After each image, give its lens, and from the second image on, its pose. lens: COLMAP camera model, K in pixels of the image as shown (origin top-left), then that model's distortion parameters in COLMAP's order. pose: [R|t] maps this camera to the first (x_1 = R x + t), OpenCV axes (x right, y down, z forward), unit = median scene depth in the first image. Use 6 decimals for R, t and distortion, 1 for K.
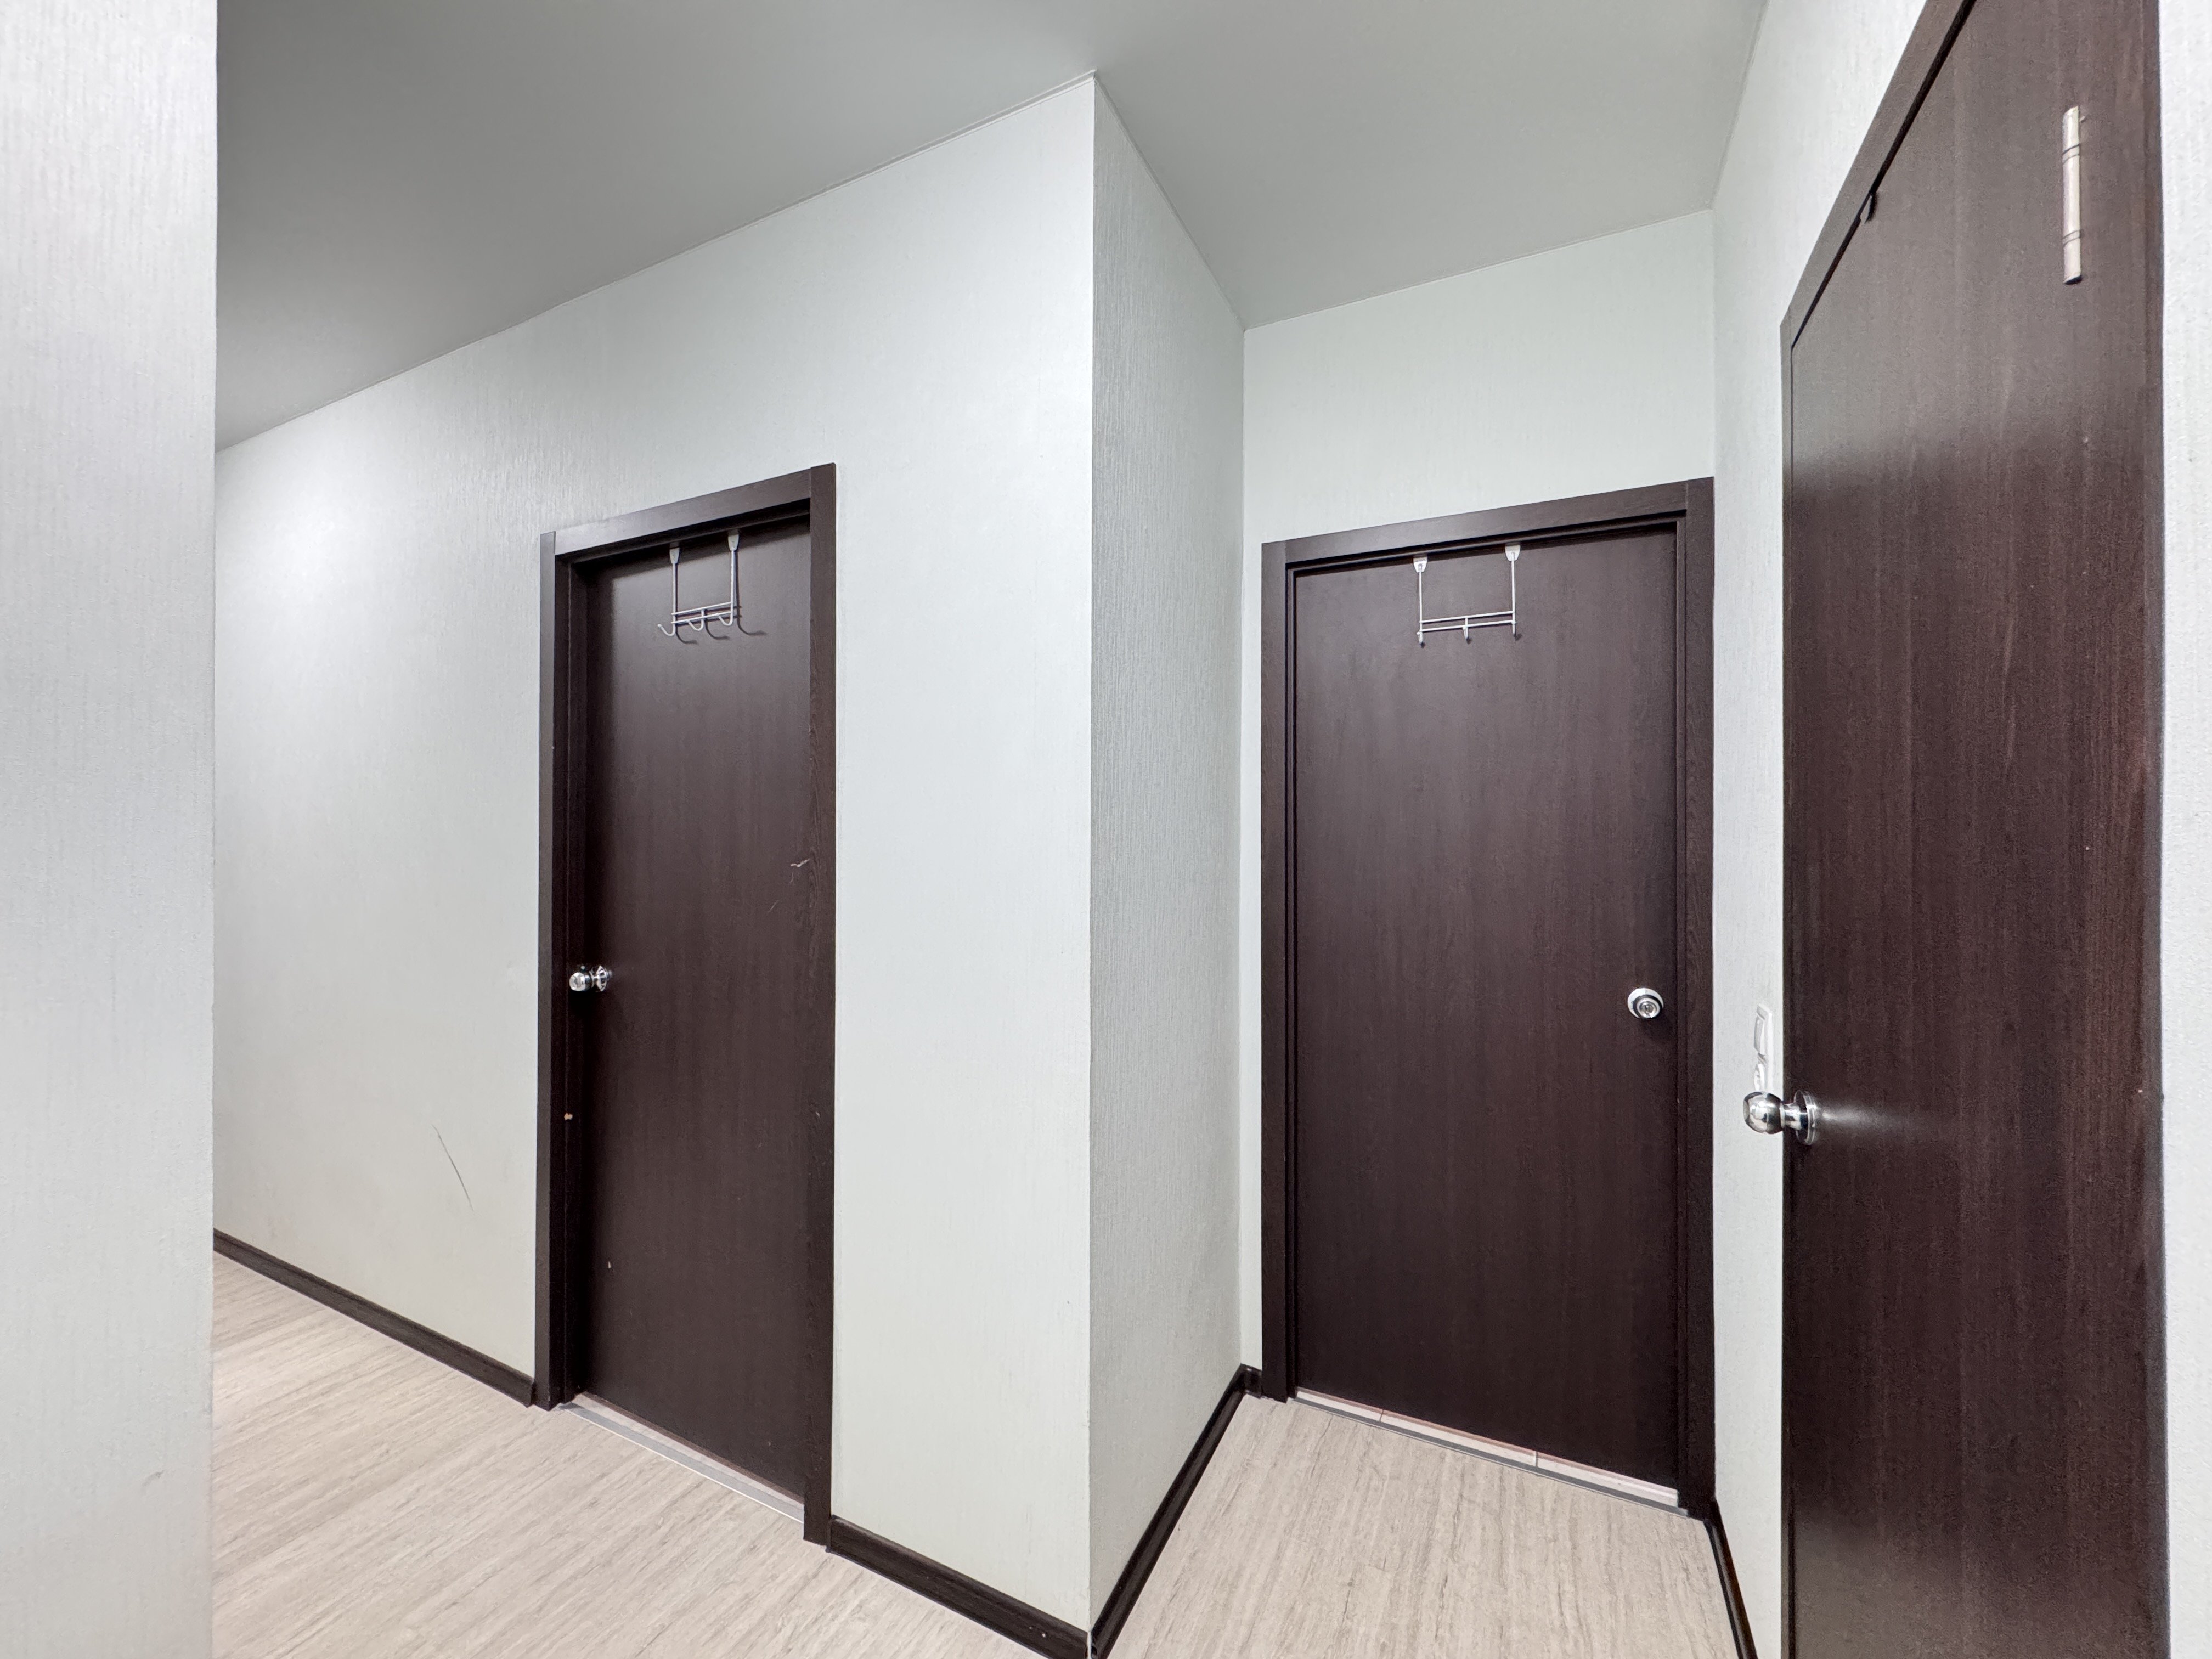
lens RADIAL K [[874.9, 0, 1106.2], [0, 874.9, 825.1], [0, 0, 1]] dist [-0.000190, -0.001533]
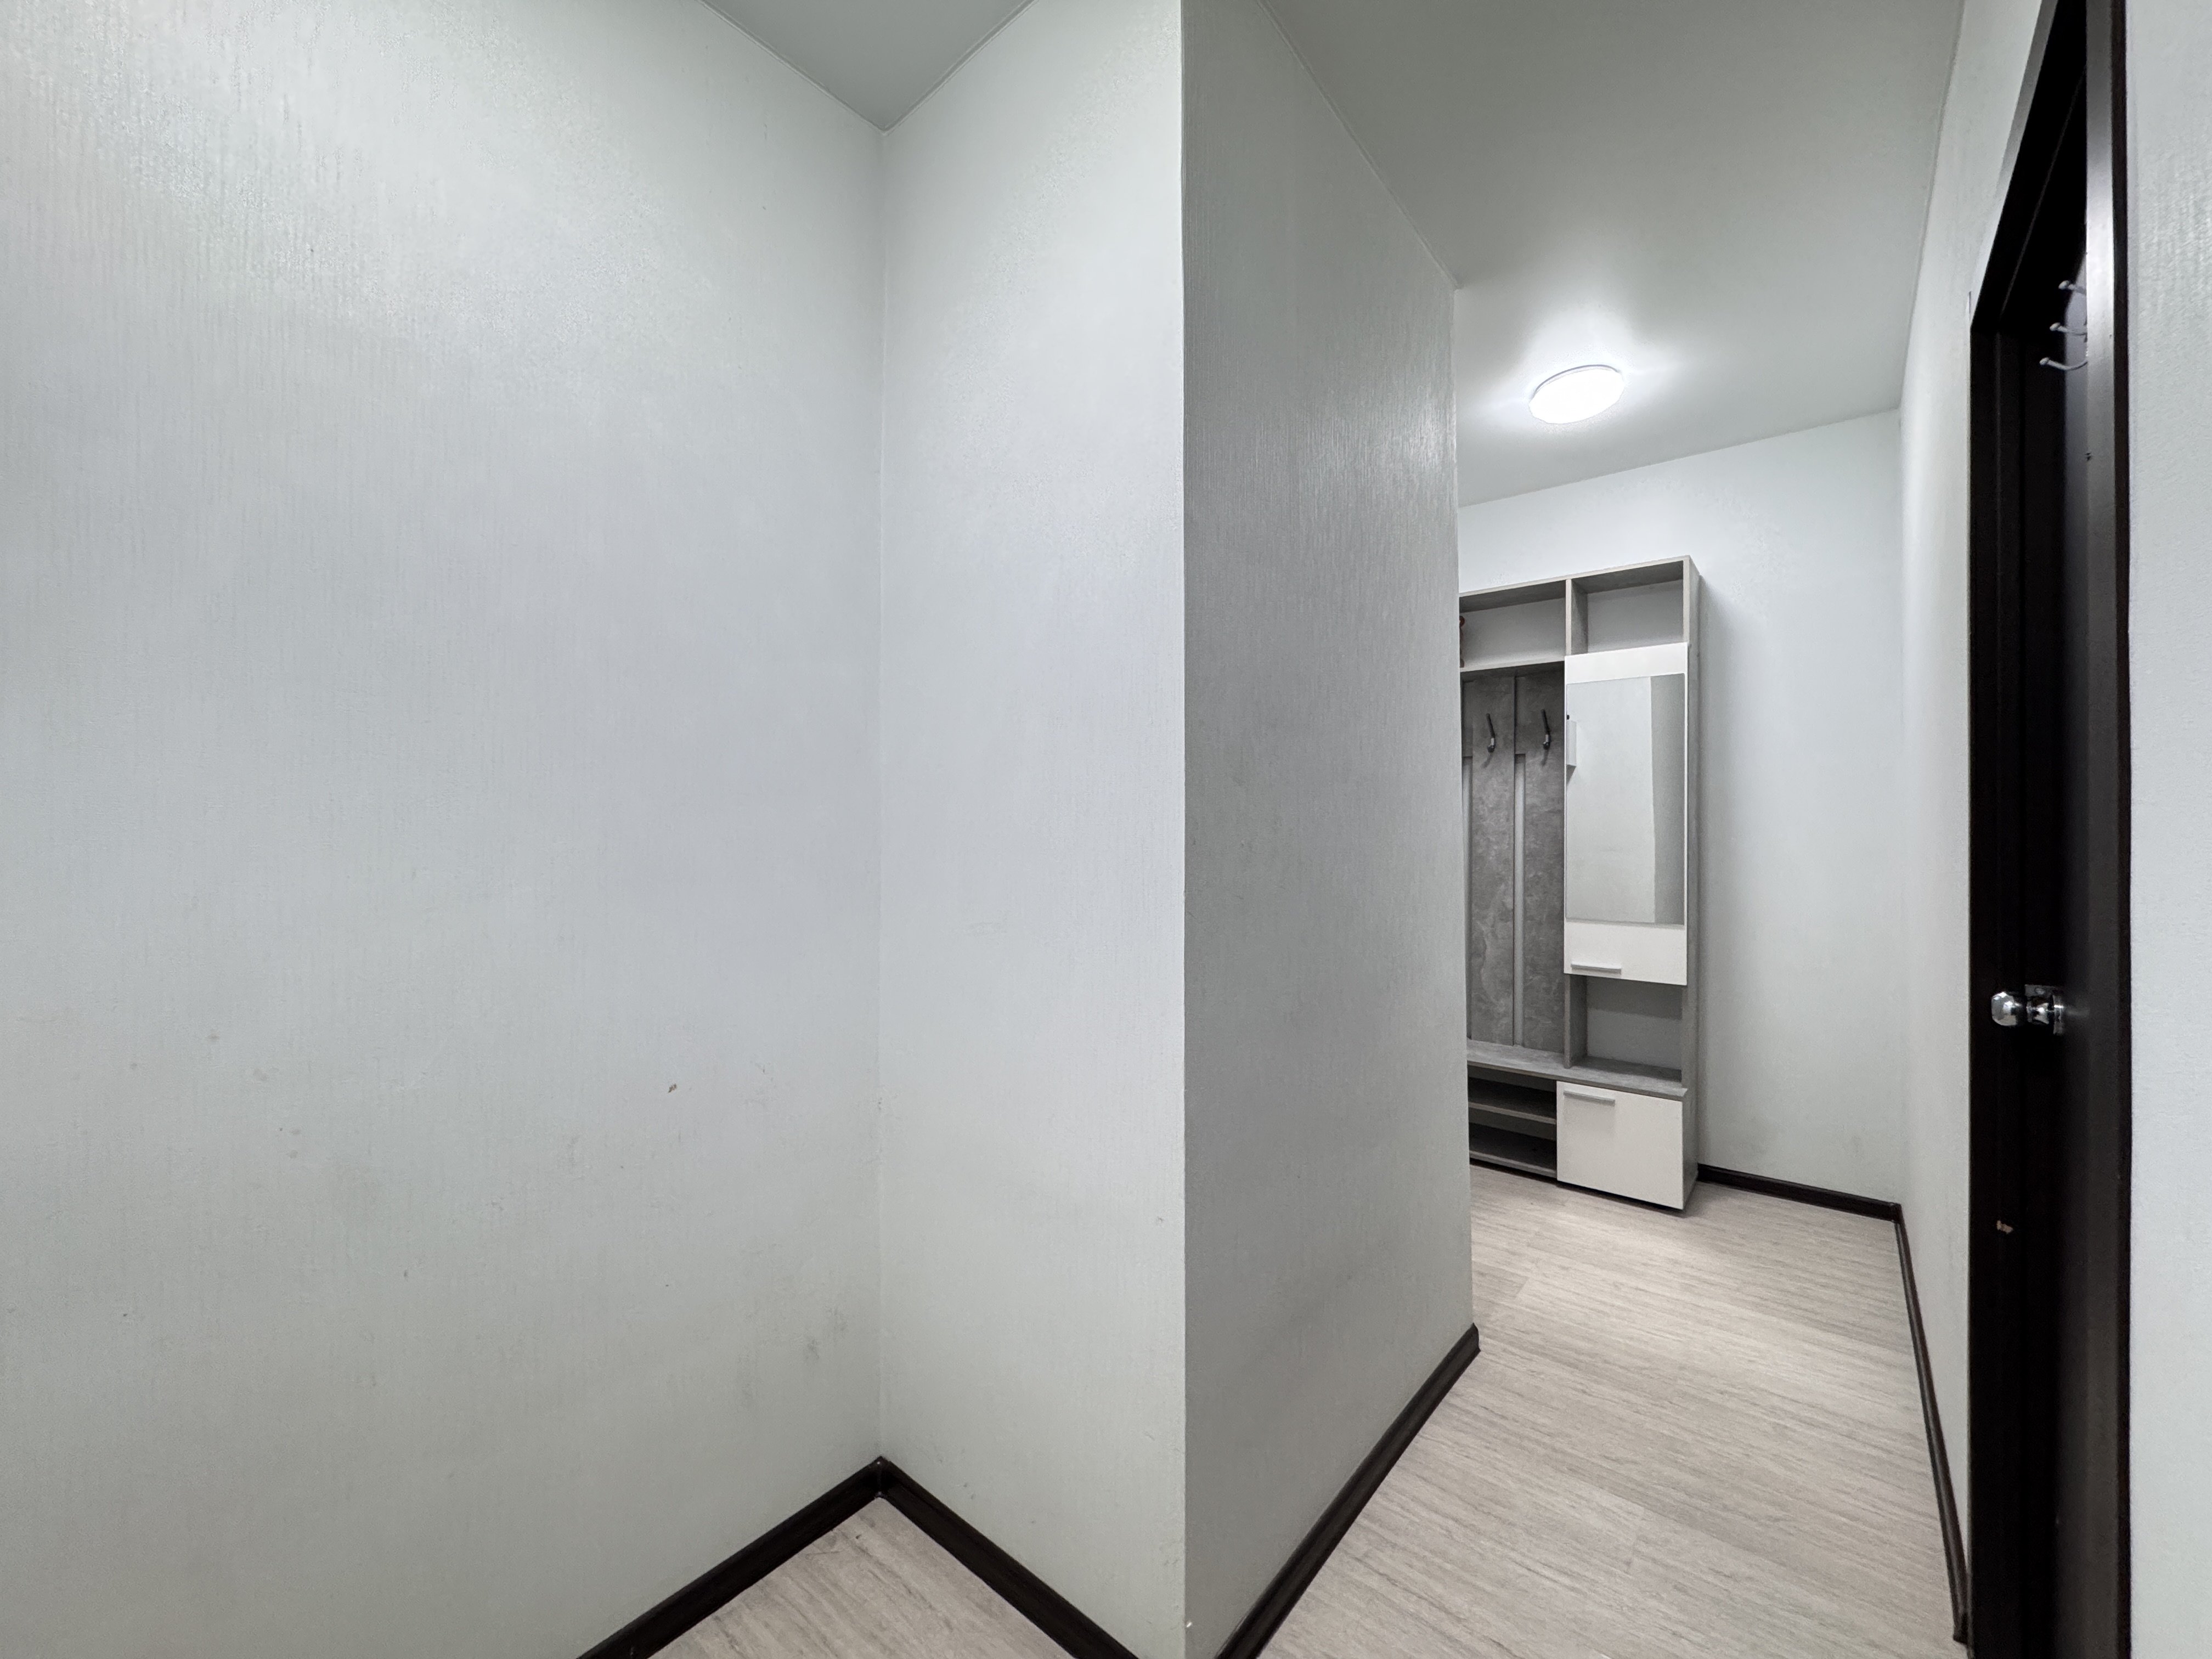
lens RADIAL K [[874.9, 0, 1102.1], [0, 874.9, 826.3], [0, 0, 1]] dist [-0.000190, -0.001533]
pose [[-0.234760, -0.001284, -0.972052, 0.136606], [0.002585, 0.999995, -0.001945, 0.056023], [0.972050, -0.002969, -0.234756, 0.568068]]
